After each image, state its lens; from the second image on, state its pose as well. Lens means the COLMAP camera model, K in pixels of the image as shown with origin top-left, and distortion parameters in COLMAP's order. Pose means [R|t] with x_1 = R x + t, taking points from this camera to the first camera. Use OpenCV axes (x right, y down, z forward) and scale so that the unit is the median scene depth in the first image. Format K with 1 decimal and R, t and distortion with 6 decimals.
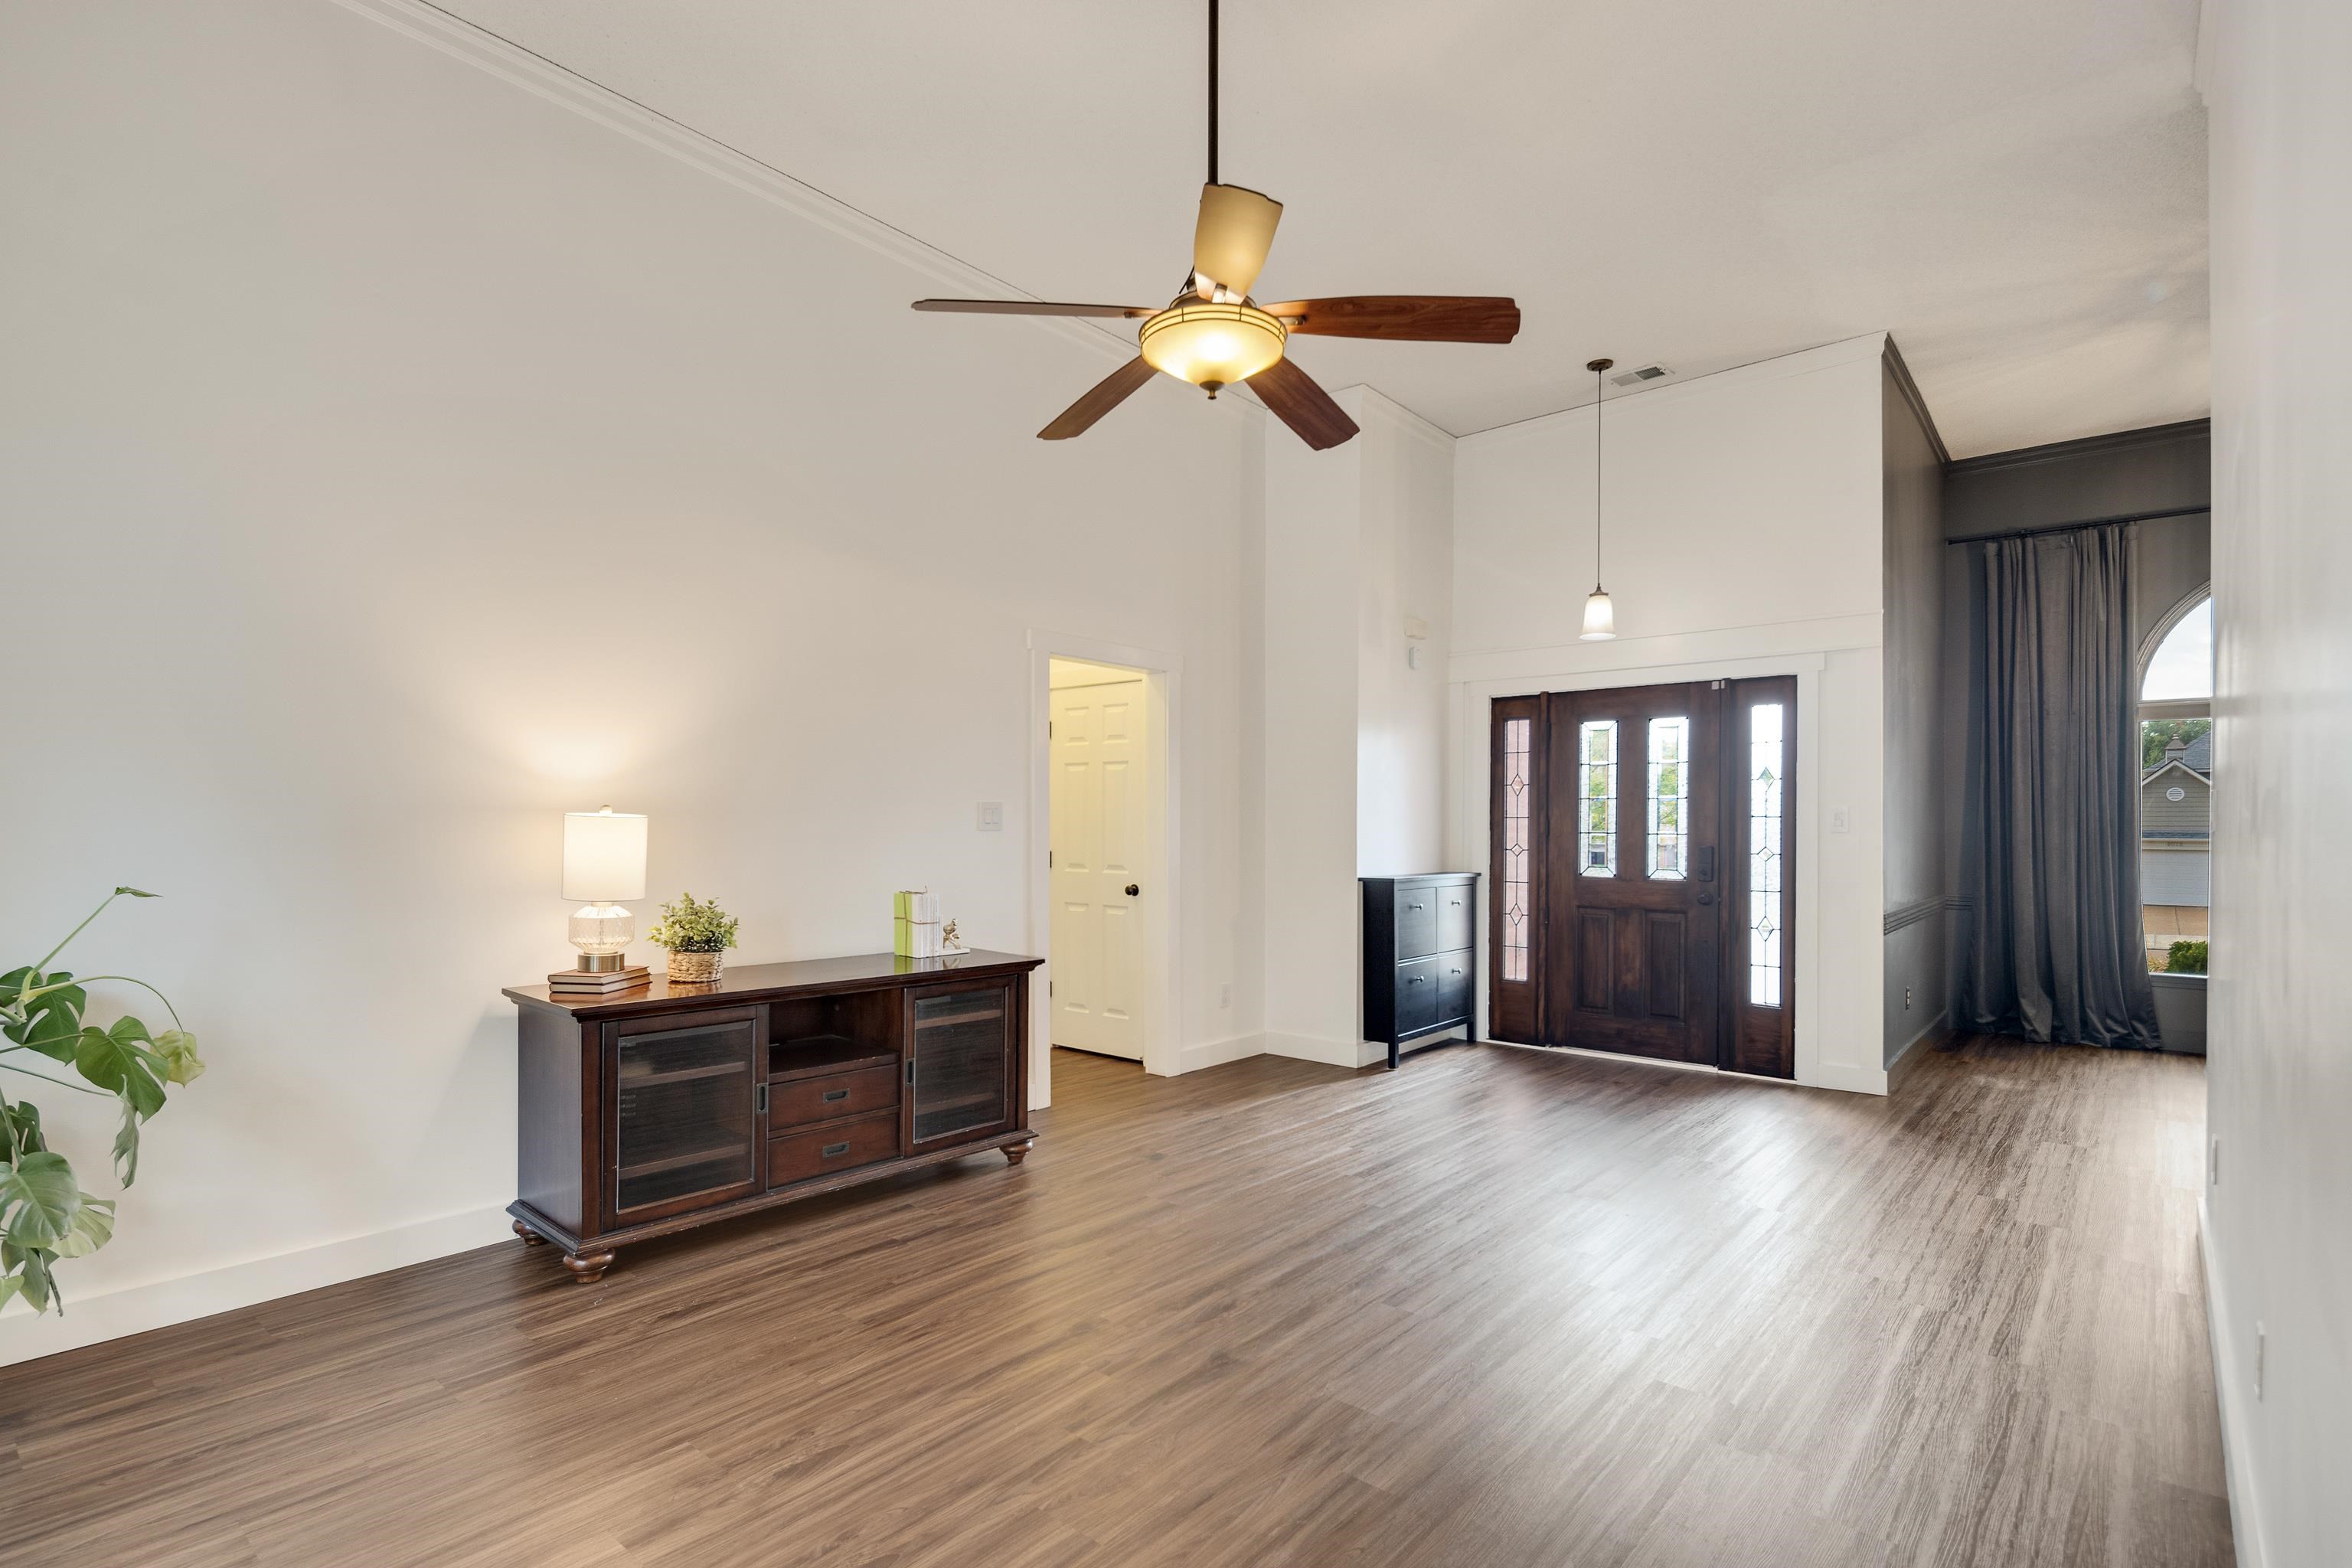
lens RADIAL K [[1118.4, 0, 1167.8], [0, 1118.4, 807.9], [0, 0, 1]] dist [0.000789, 0.000107]
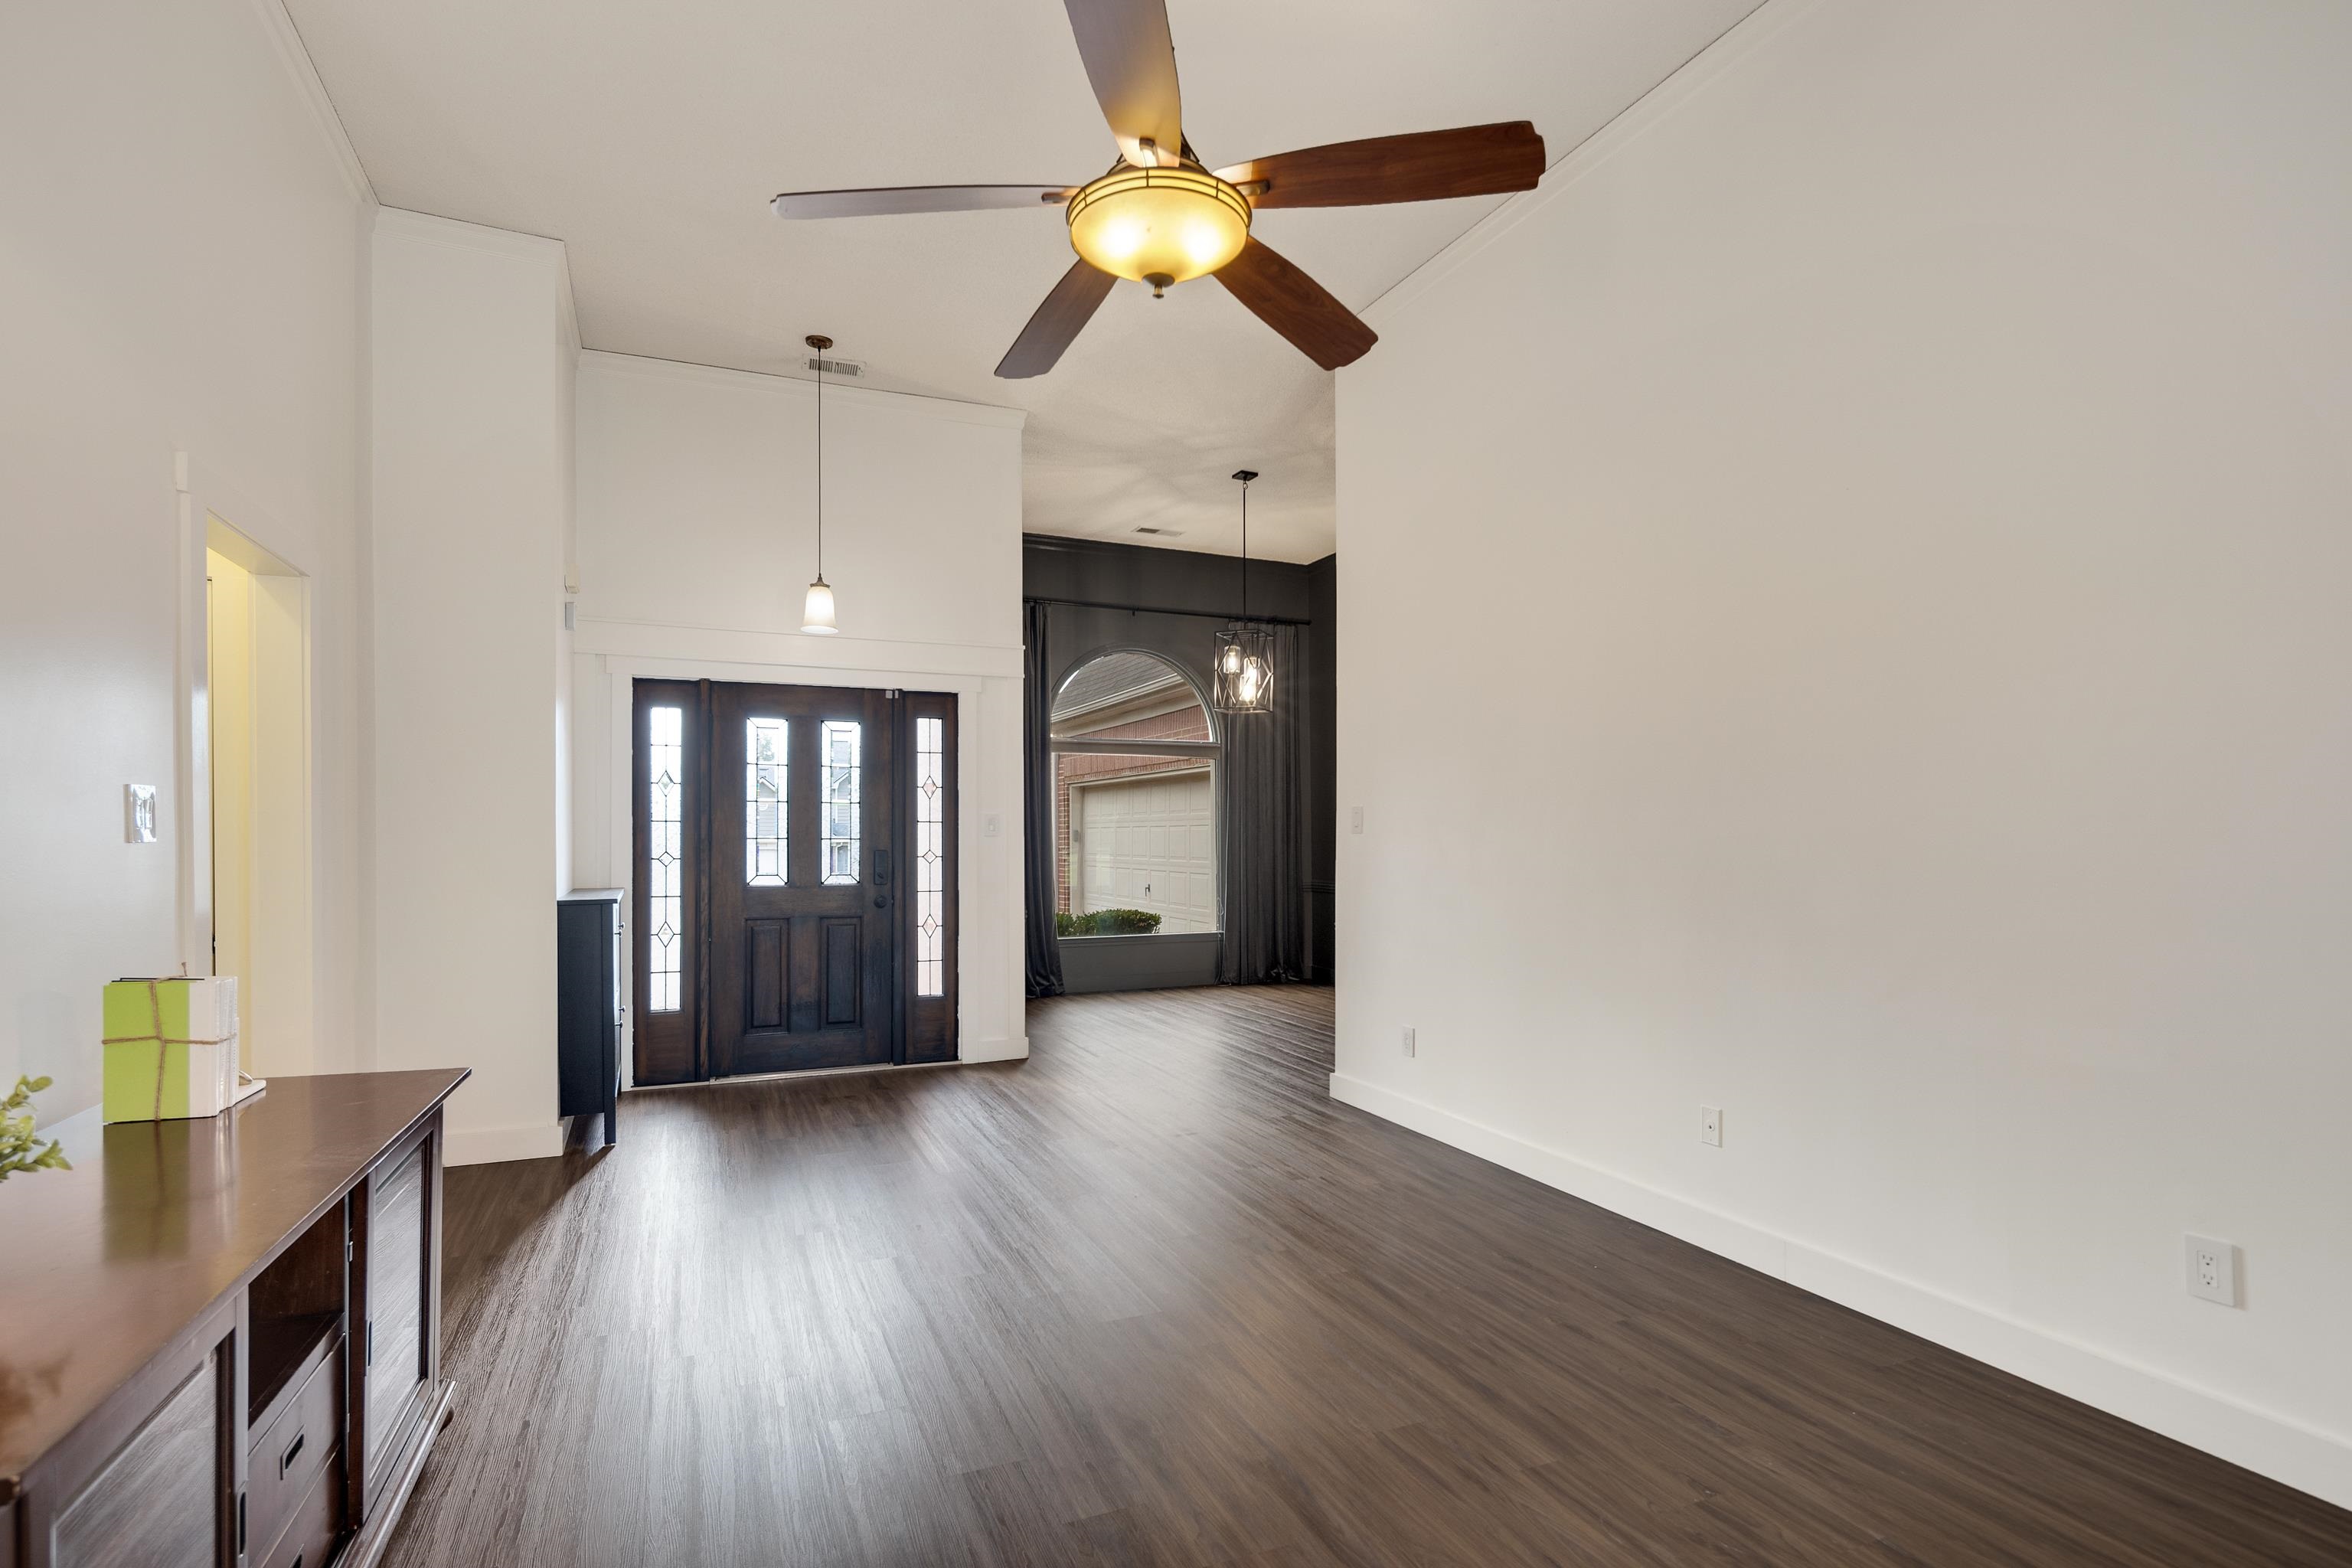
lens RADIAL K [[1118.4, 0, 1181.9], [0, 1118.4, 819.3], [0, 0, 1]] dist [0.000789, 0.000107]
pose [[0.430650, 0.008868, 0.902476, -0.321361], [-0.013656, 0.999901, -0.003308, 0.005265], [-0.902416, -0.010900, 0.430728, 0.305378]]
